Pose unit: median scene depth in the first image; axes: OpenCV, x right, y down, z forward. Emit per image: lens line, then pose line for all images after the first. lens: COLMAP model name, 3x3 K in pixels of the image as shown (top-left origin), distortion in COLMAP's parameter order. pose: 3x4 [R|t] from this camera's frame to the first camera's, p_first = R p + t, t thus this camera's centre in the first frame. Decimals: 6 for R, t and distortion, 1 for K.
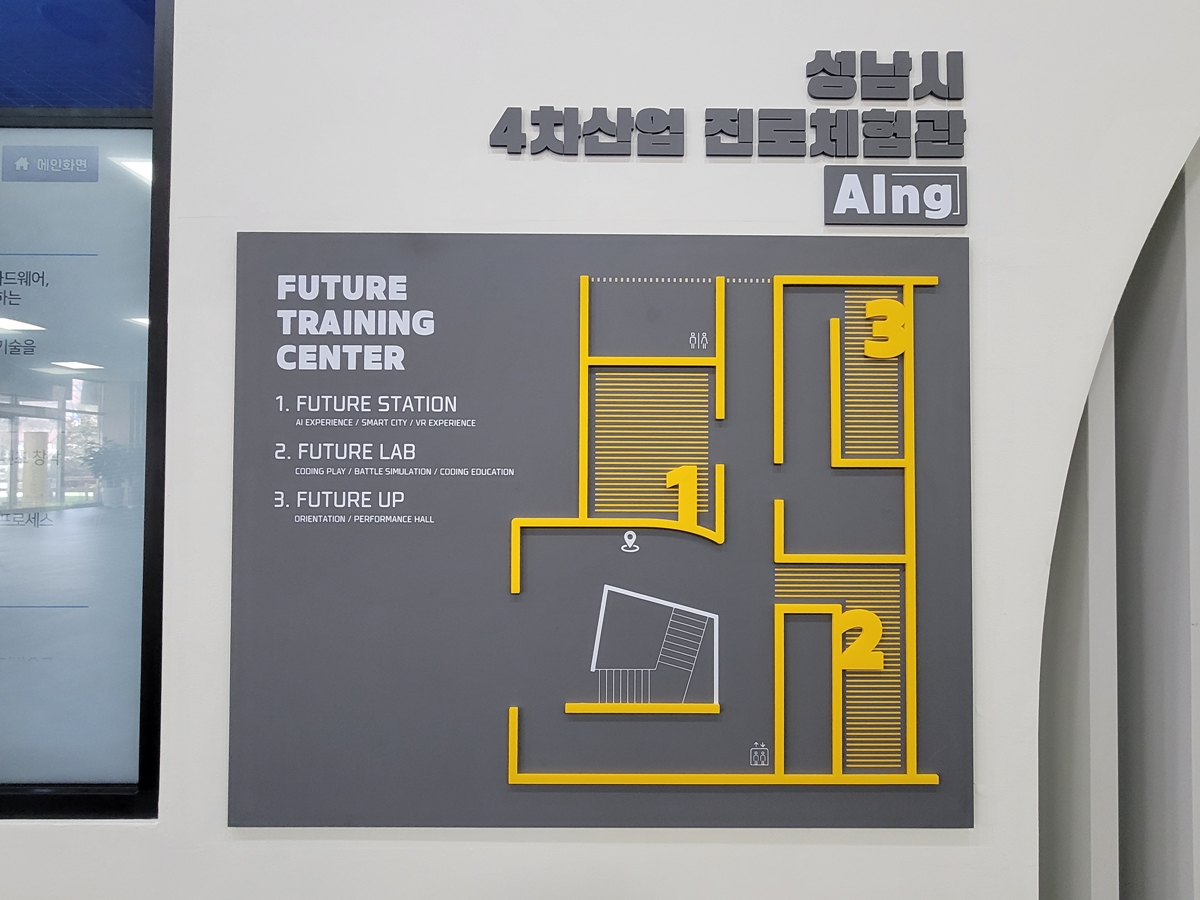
lens RADIAL K [[482.1, 0, 598.2], [0, 482.1, 451.9], [0, 0, 1]] dist [0.001073, 0.000164]
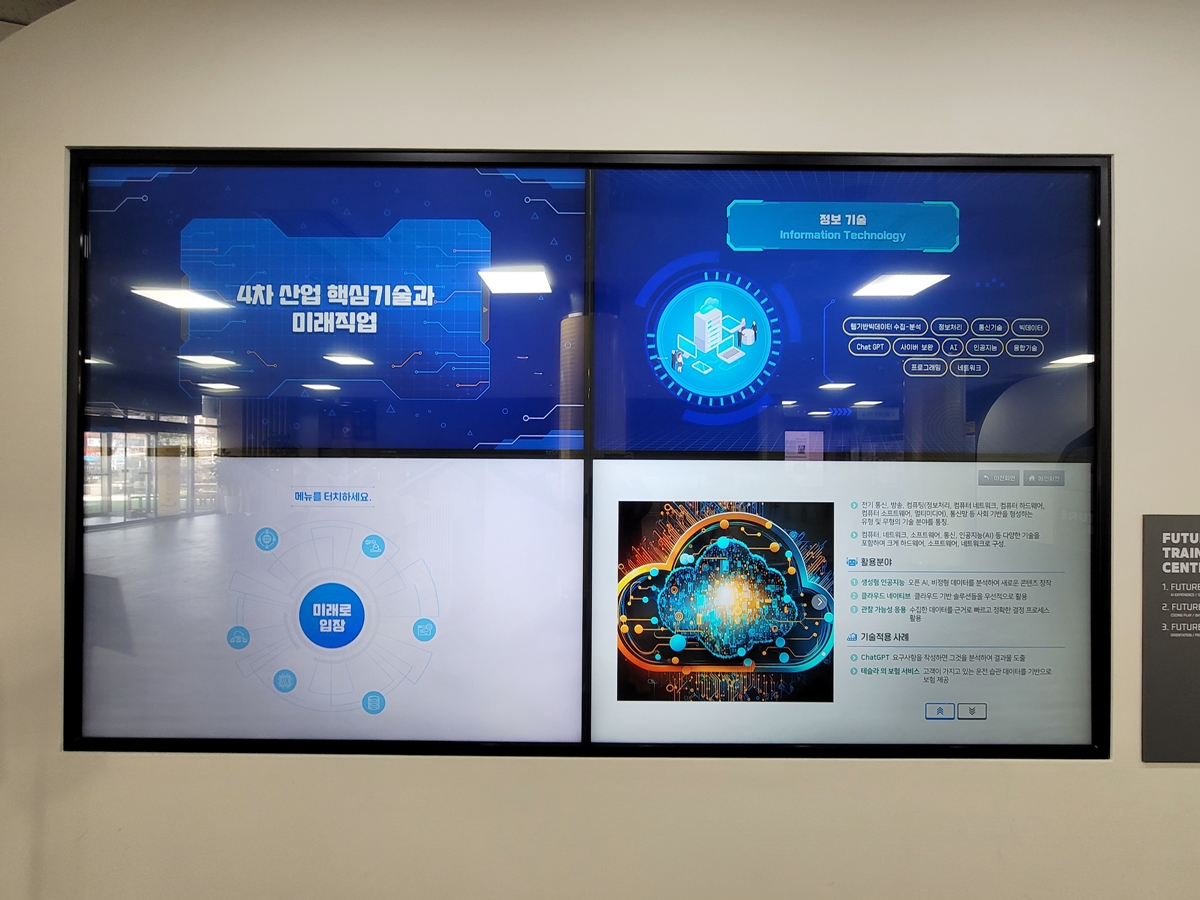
lens RADIAL K [[482.1, 0, 601.8], [0, 482.1, 448.6], [0, 0, 1]] dist [0.001073, 0.000164]
pose [[0.999996, 0.002669, -0.000669, -3.443347], [-0.002663, 0.999961, 0.008444, -0.797326], [0.000692, -0.008442, 0.999964, -1.390178]]
